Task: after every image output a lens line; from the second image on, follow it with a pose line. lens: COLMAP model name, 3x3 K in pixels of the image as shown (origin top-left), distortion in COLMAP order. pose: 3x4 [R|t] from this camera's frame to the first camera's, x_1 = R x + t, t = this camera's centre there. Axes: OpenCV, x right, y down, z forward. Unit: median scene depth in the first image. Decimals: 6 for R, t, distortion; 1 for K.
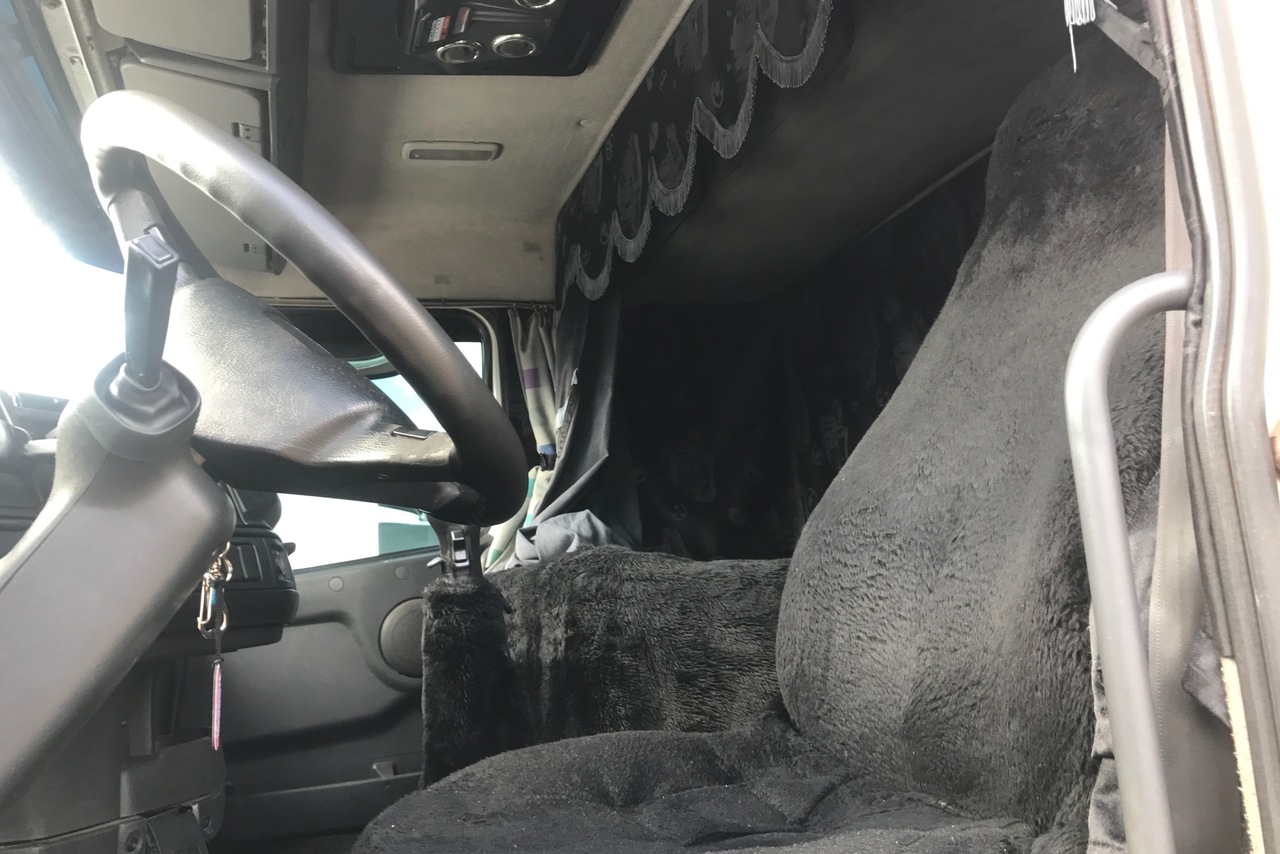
lens RADIAL K [[1122.5, 0, 638.9], [0, 1122.5, 469.1], [0, 0, 1]] dist [0.149603, -0.208395]
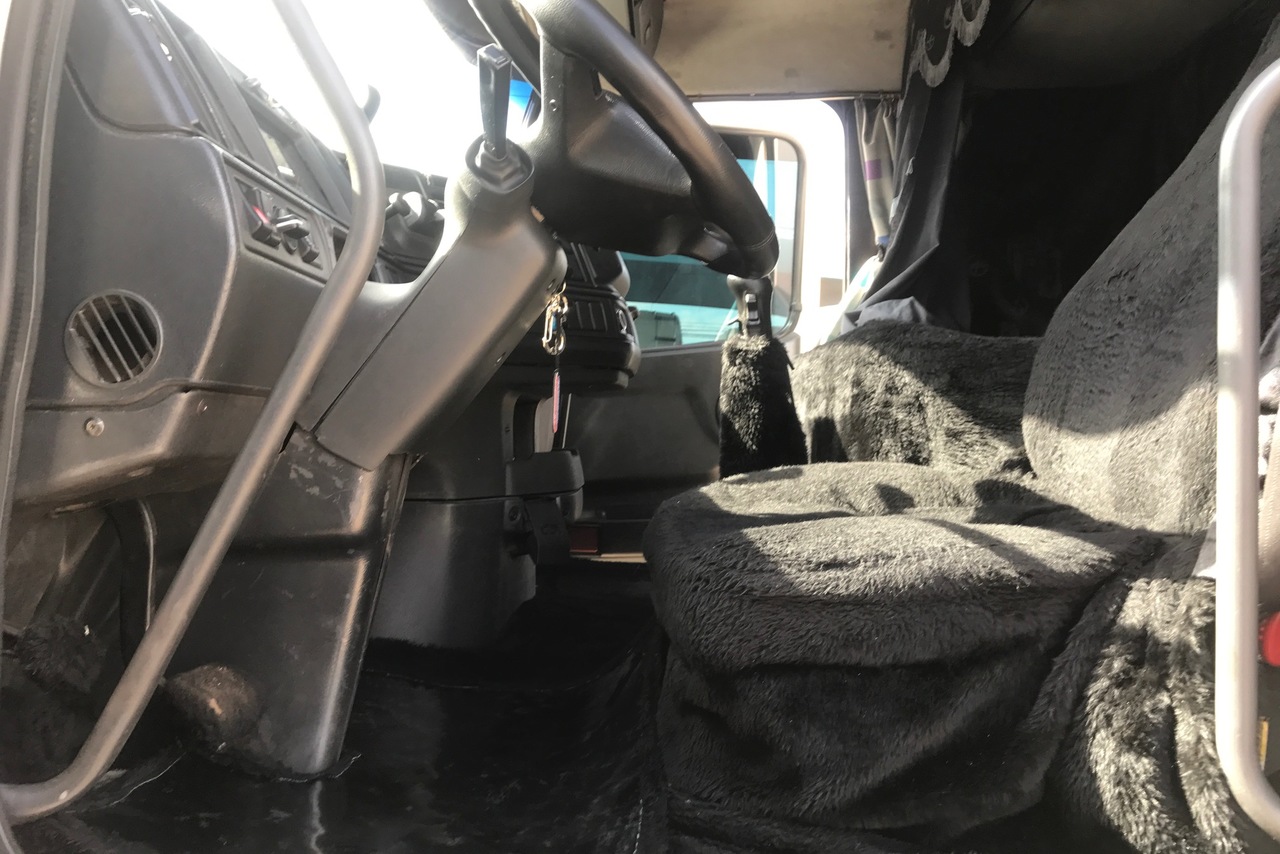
lens RADIAL K [[1122.5, 0, 638.9], [0, 1122.5, 469.1], [0, 0, 1]] dist [0.149603, -0.208395]
pose [[0.942444, 0.074838, -0.325881, 0.115773], [-0.019907, 0.985460, 0.168737, 0.033789], [0.333771, -0.152538, 0.930231, -0.165879]]
